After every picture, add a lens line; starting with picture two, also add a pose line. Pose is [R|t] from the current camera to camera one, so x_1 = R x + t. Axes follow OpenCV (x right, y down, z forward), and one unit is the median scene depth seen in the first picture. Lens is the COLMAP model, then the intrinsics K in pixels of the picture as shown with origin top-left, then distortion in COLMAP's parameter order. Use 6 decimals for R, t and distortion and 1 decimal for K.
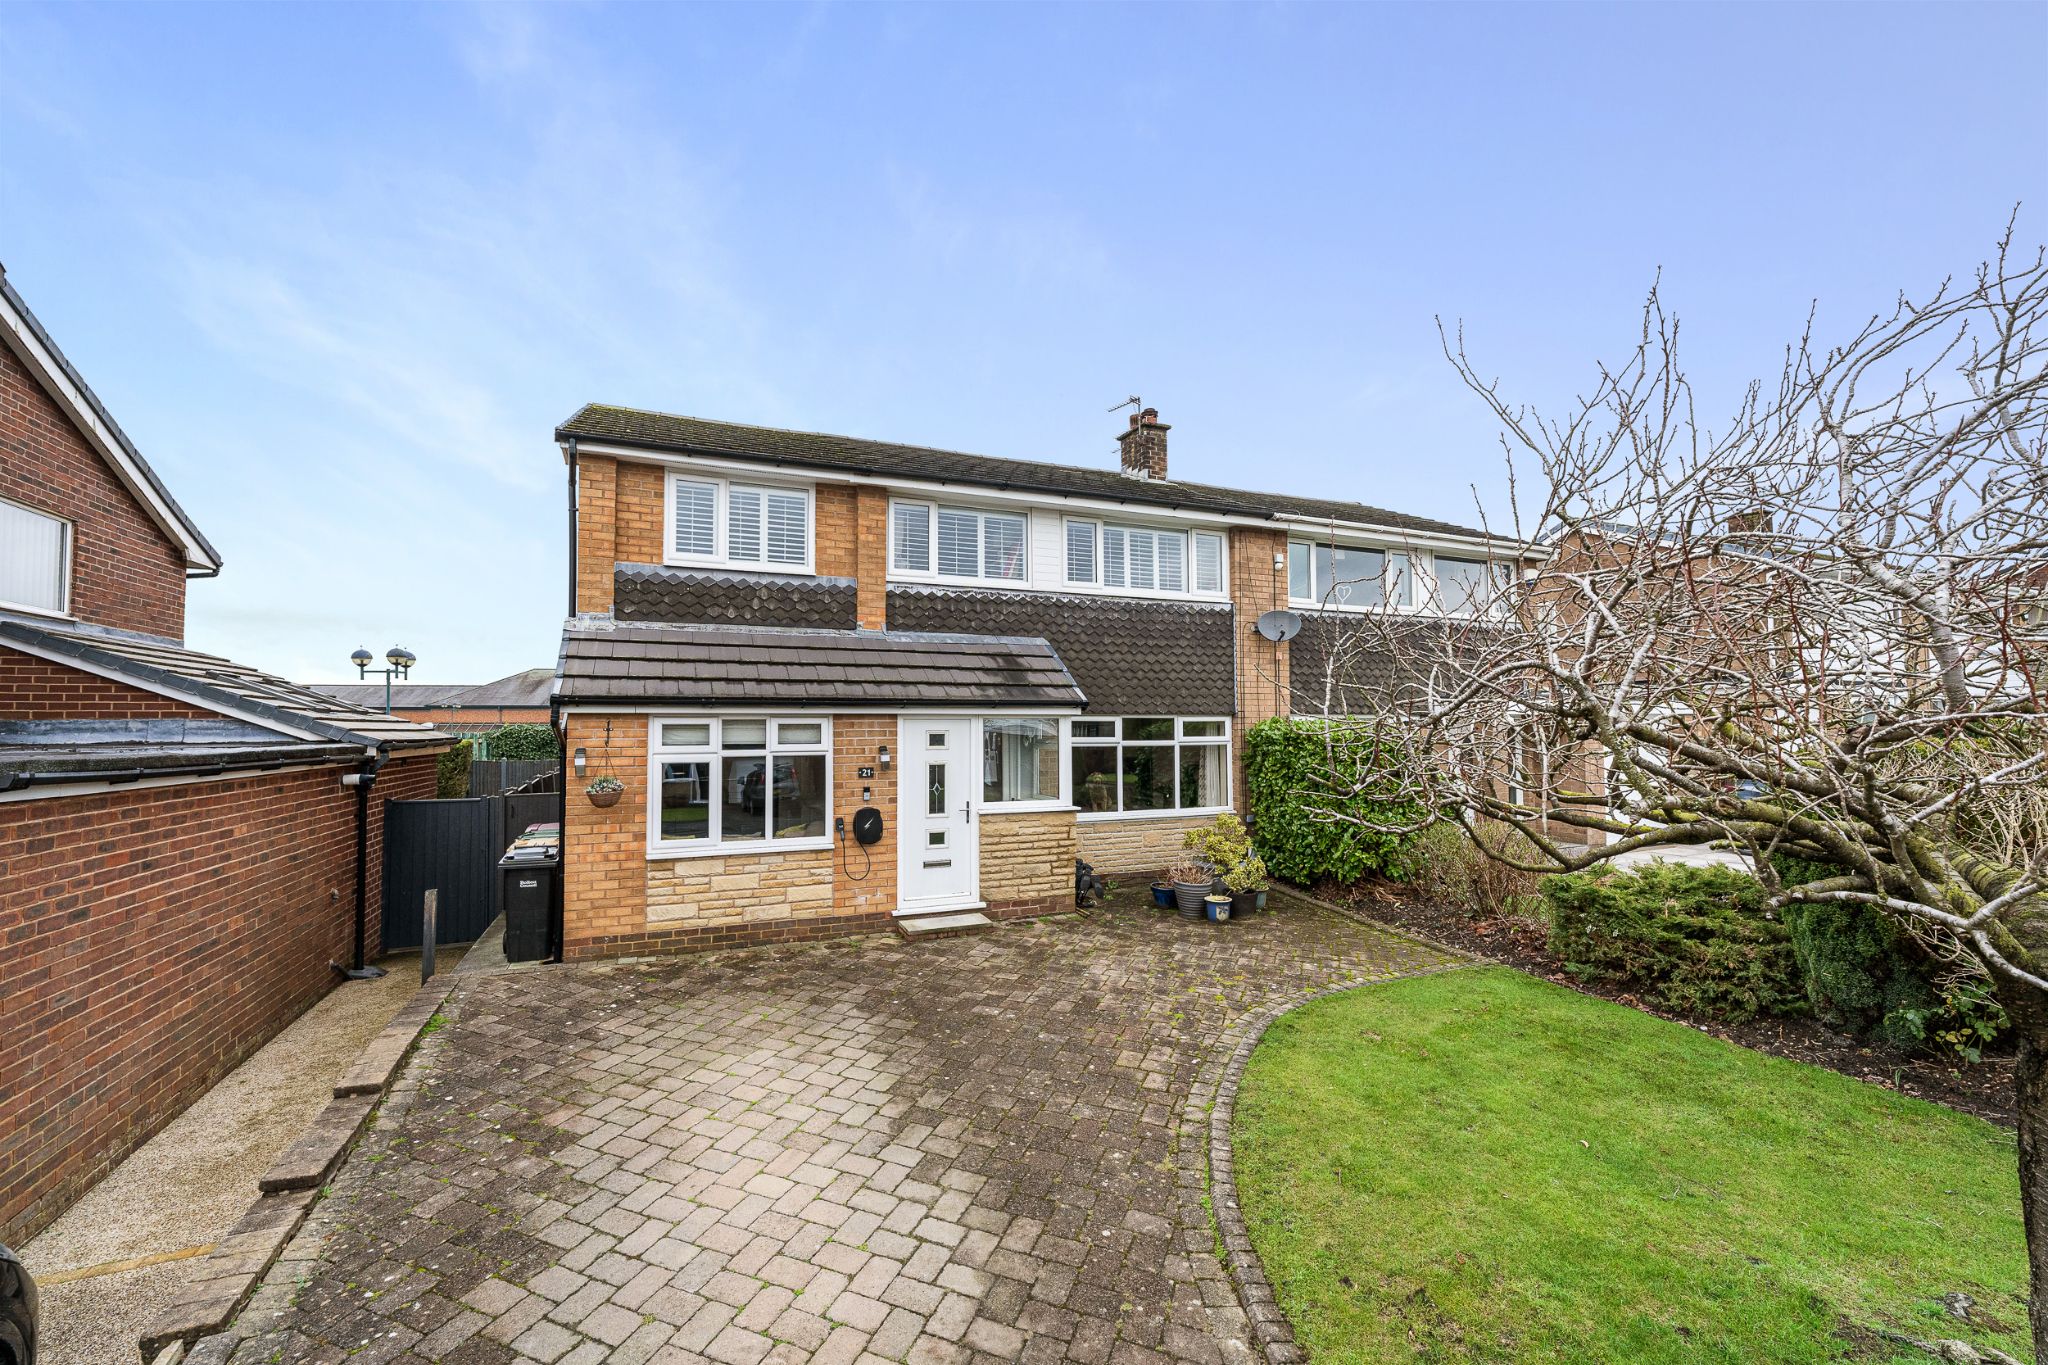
lens RADIAL K [[846.8, 0, 996.6], [0, 846.8, 650.9], [0, 0, 1]] dist [0.001856, 0.000194]
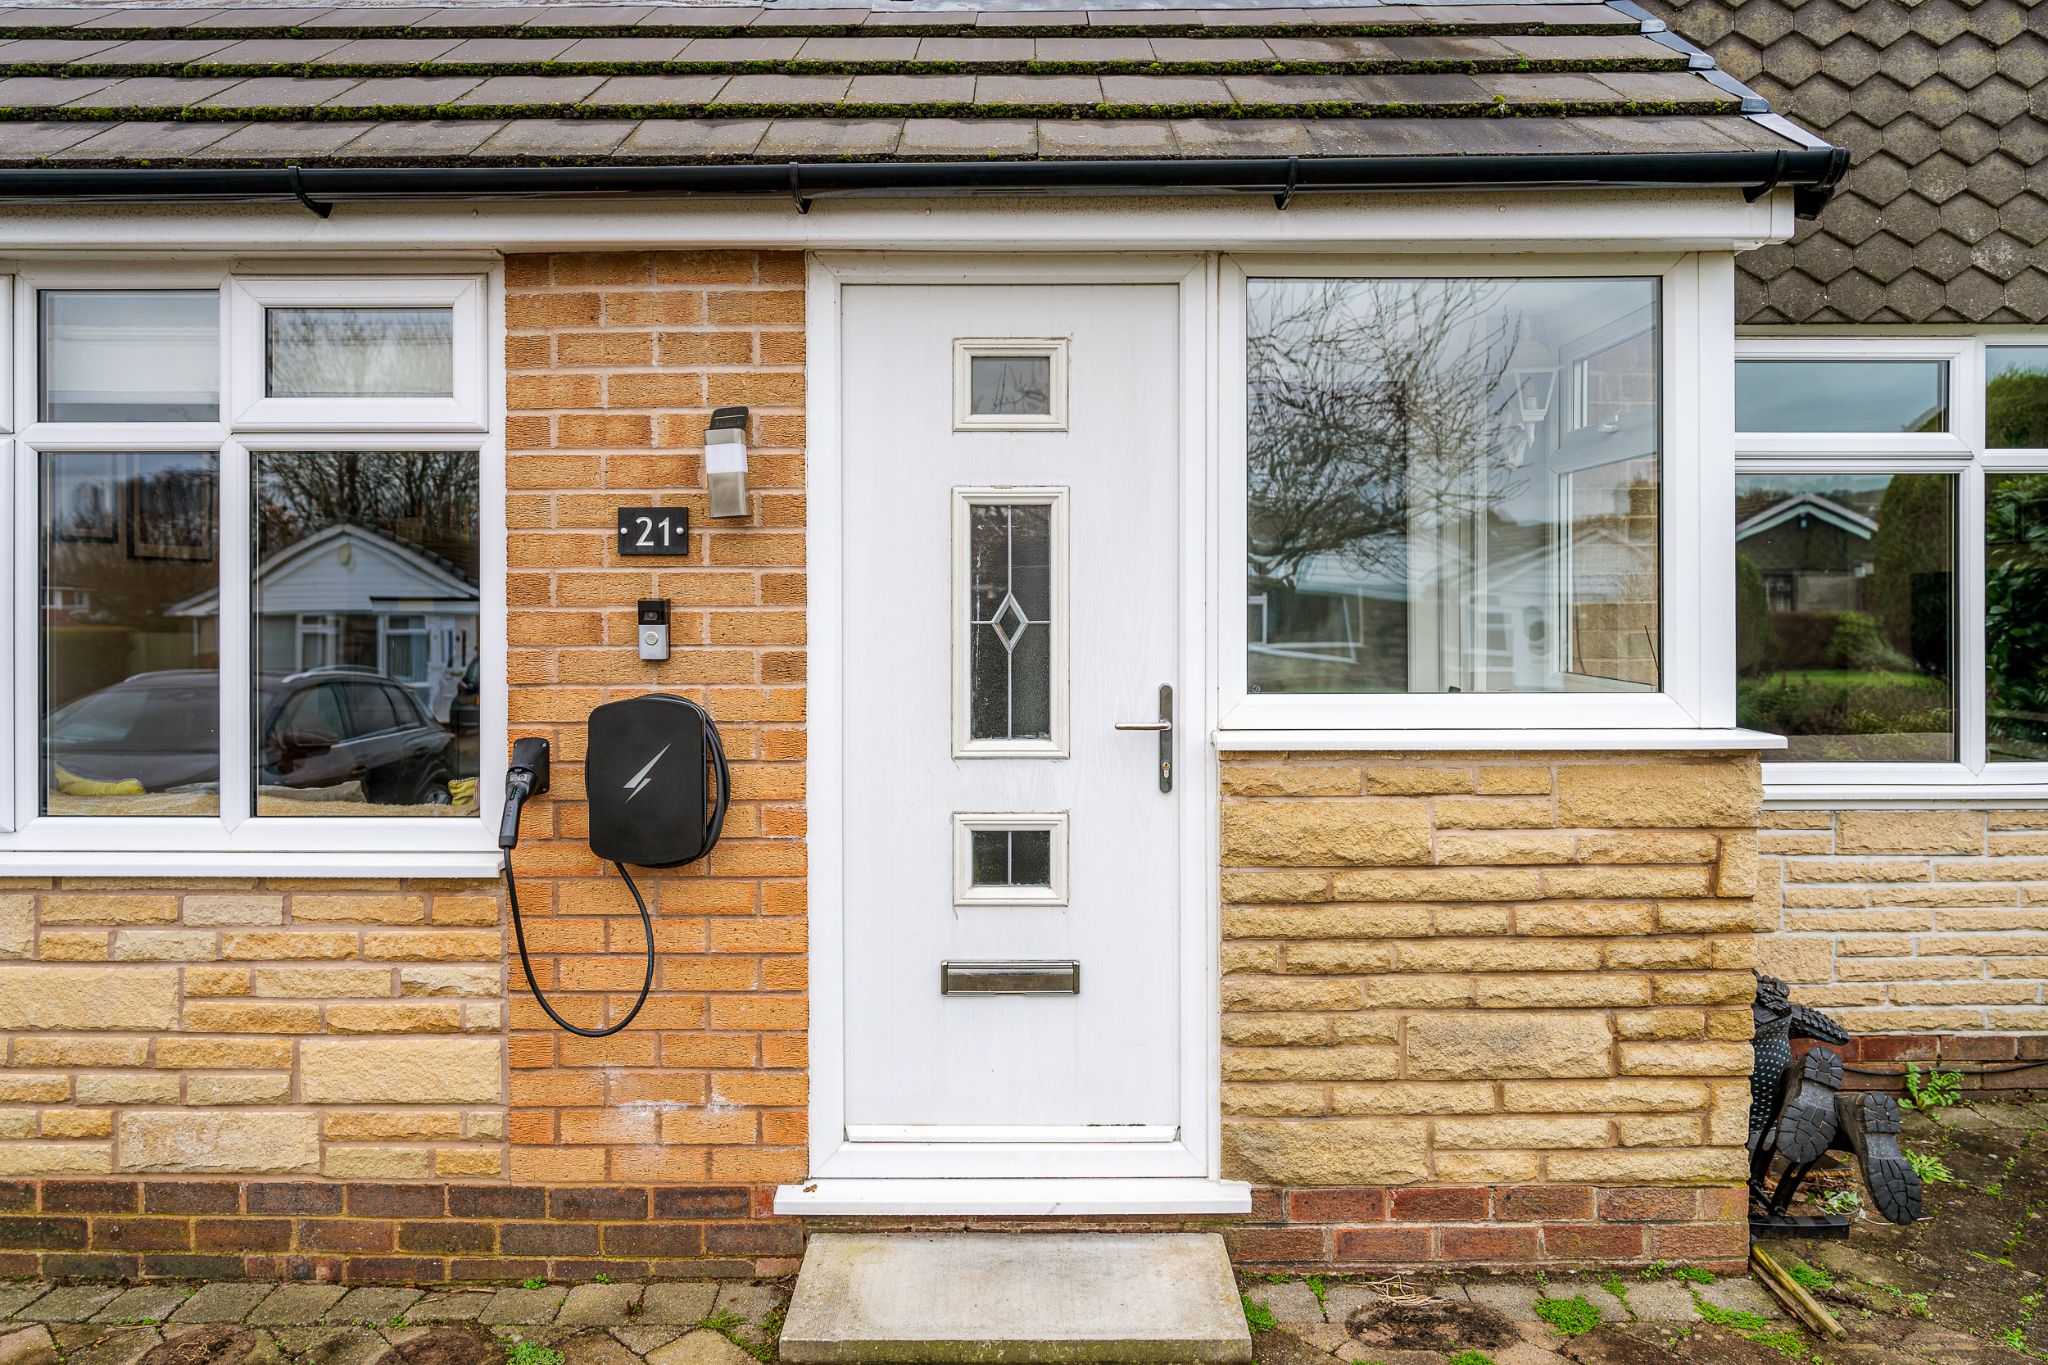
lens RADIAL K [[1449.2, 0, 1024.3], [0, 1449.2, 571.5], [0, 0, 1]] dist [-0.025160, 0.004547]
pose [[0.930294, -0.001819, -0.366810, 0.064160], [0.028777, 0.997267, 0.068040, 0.131196], [0.365683, -0.073853, 0.927805, 0.695749]]
